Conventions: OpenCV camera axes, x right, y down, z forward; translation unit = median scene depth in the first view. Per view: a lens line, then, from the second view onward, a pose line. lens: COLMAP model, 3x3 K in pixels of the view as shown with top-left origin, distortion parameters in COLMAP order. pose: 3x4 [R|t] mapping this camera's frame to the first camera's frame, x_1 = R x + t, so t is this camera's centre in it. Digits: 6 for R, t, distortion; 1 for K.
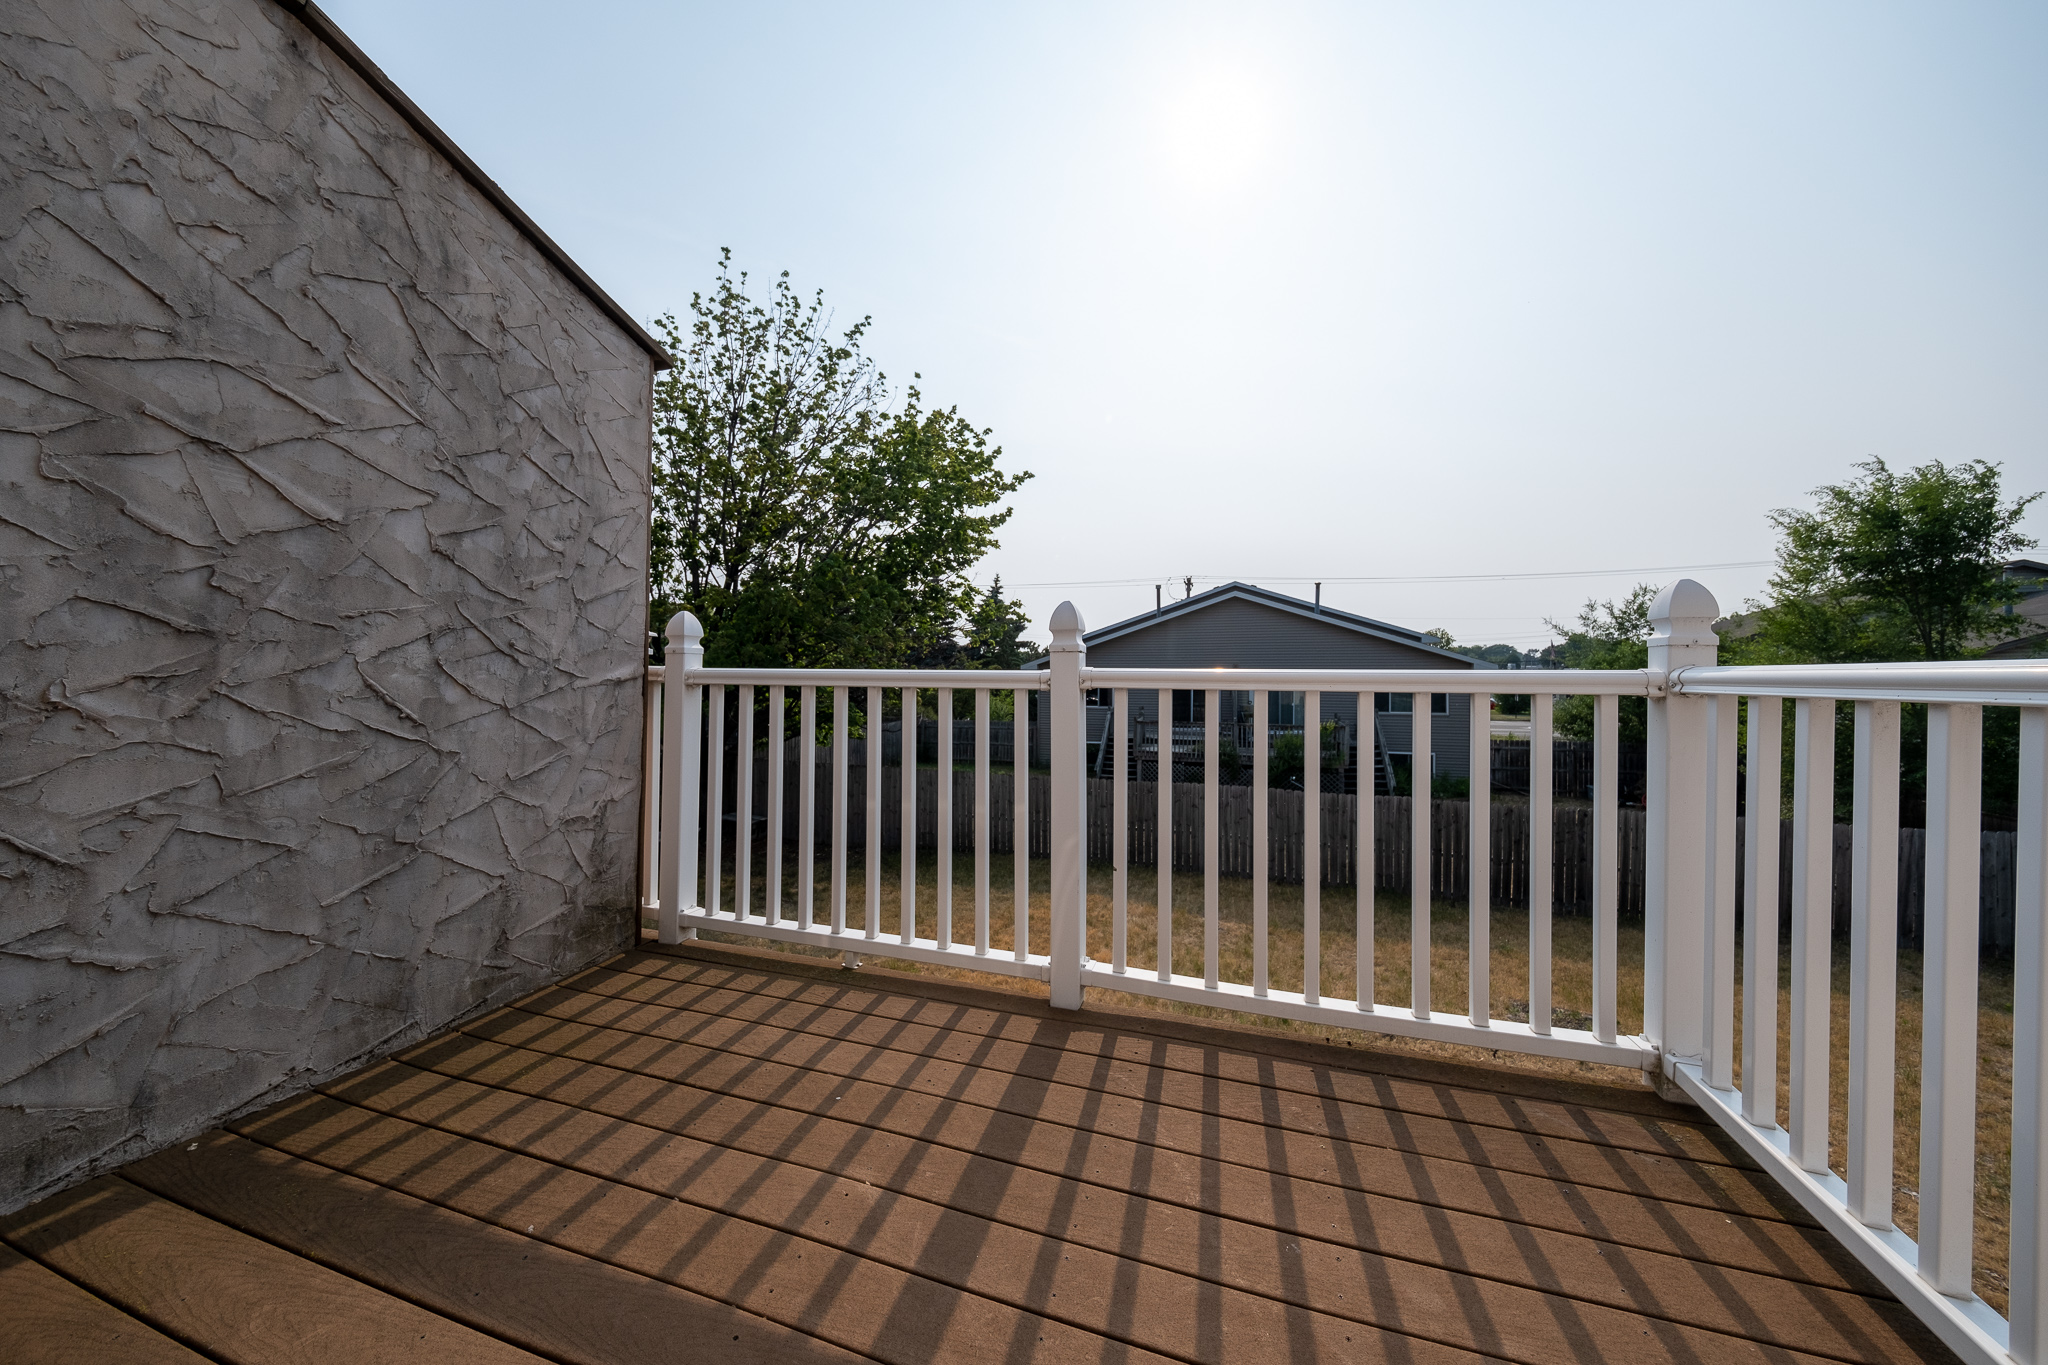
lens RADIAL K [[698.2, 0, 1030.1], [0, 698.2, 684.3], [0, 0, 1]] dist [-0.000295, -0.000036]
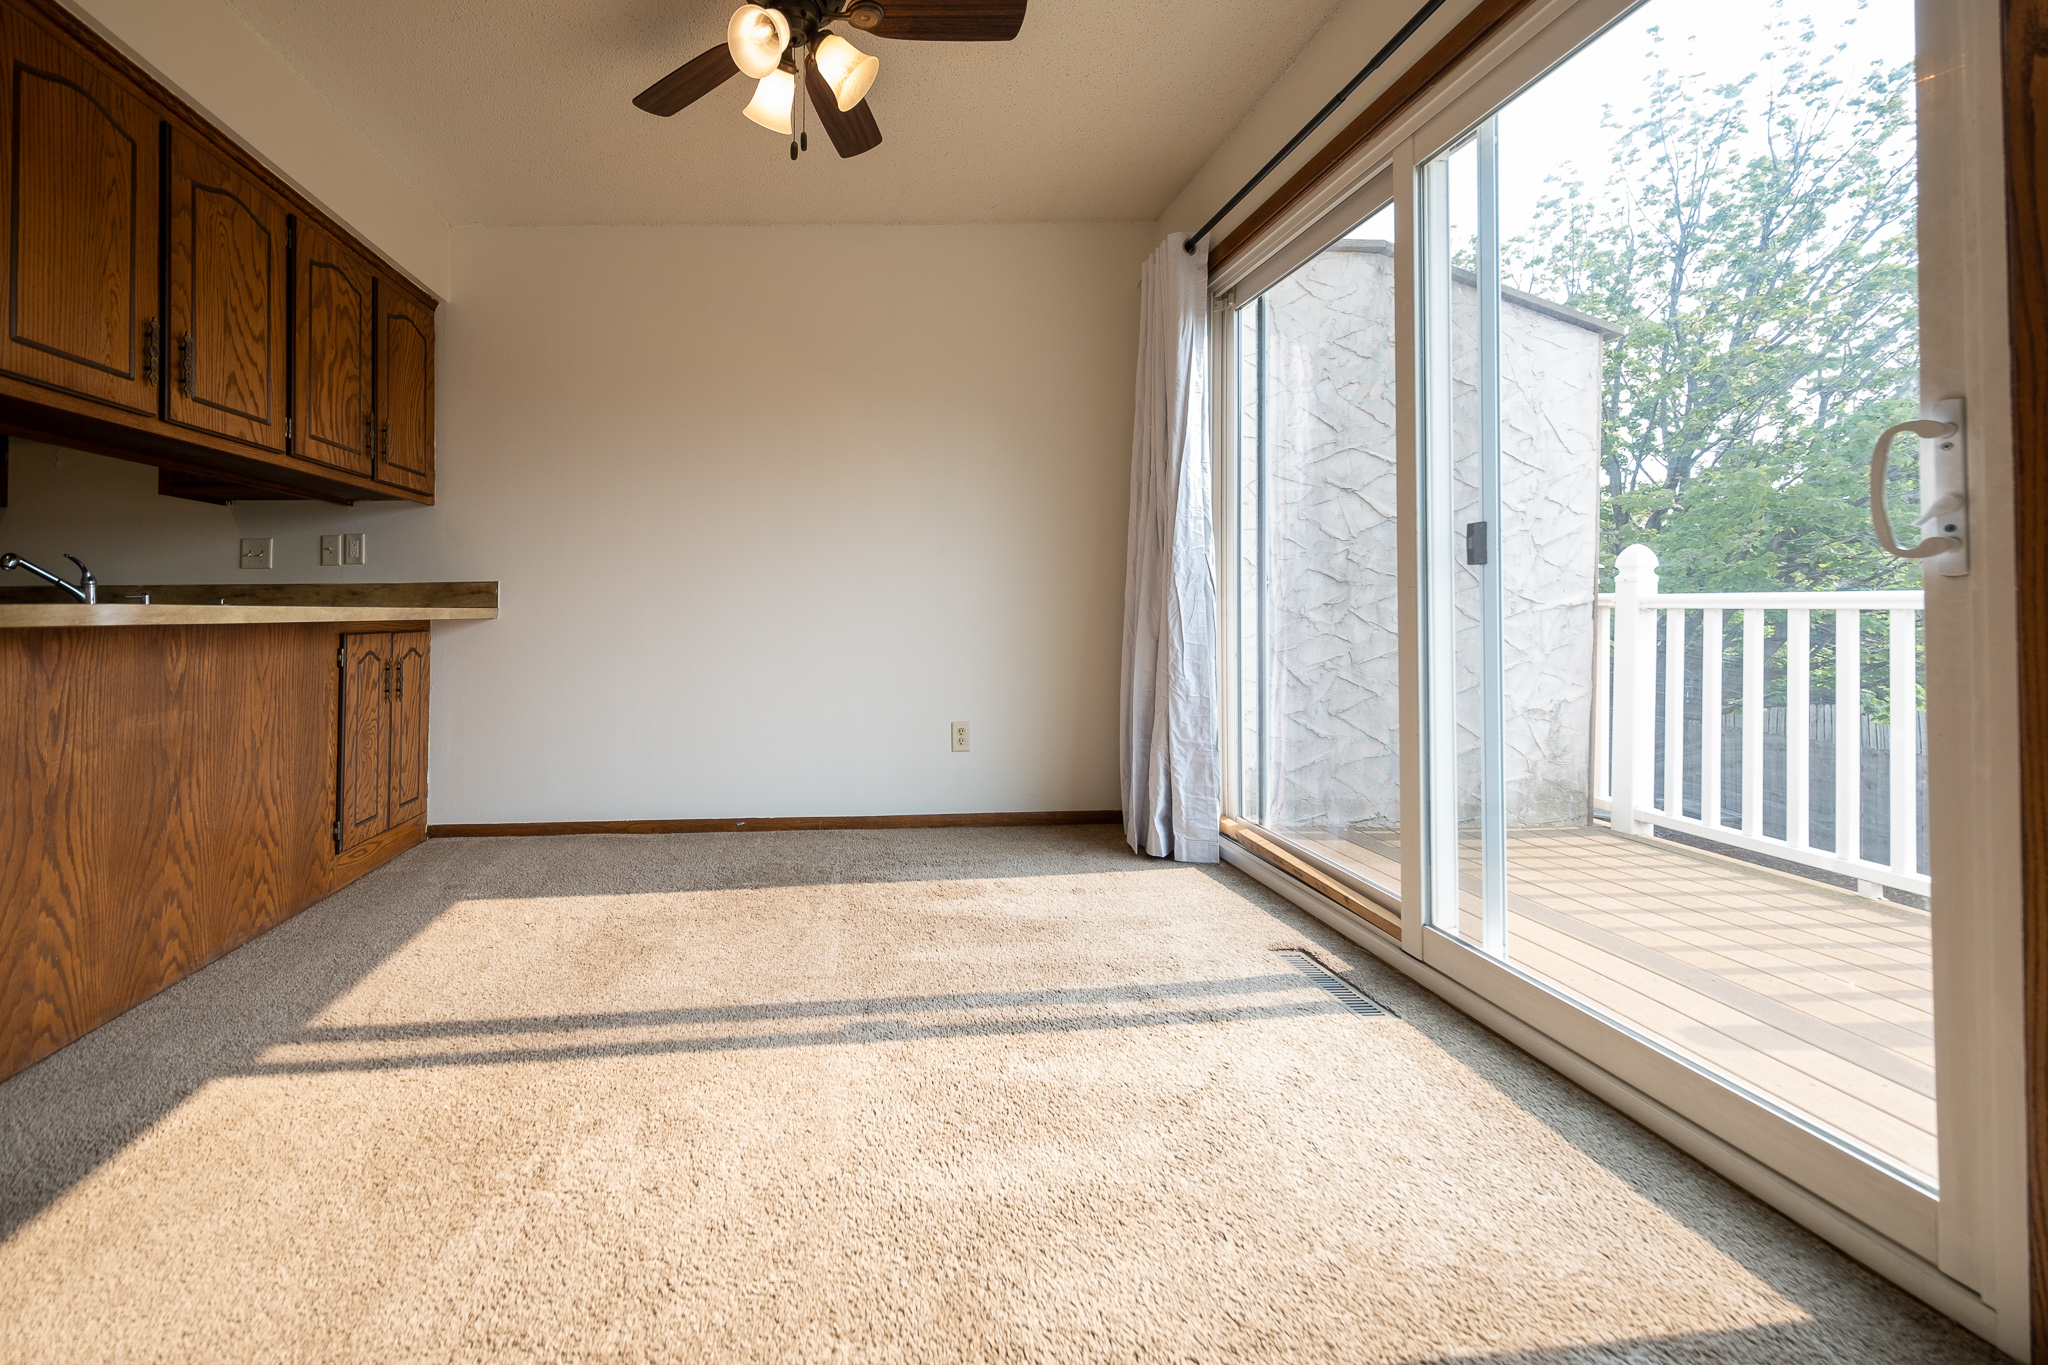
lens RADIAL K [[730.2, 0, 892.8], [0, 730.2, 603.0], [0, 0, 1]] dist [0.000032, -0.000345]
pose [[0.337607, -0.011874, -0.941212, 0.231762], [-0.005764, 0.999876, -0.014681, 0.016385], [0.941269, 0.010381, 0.337497, -0.587066]]
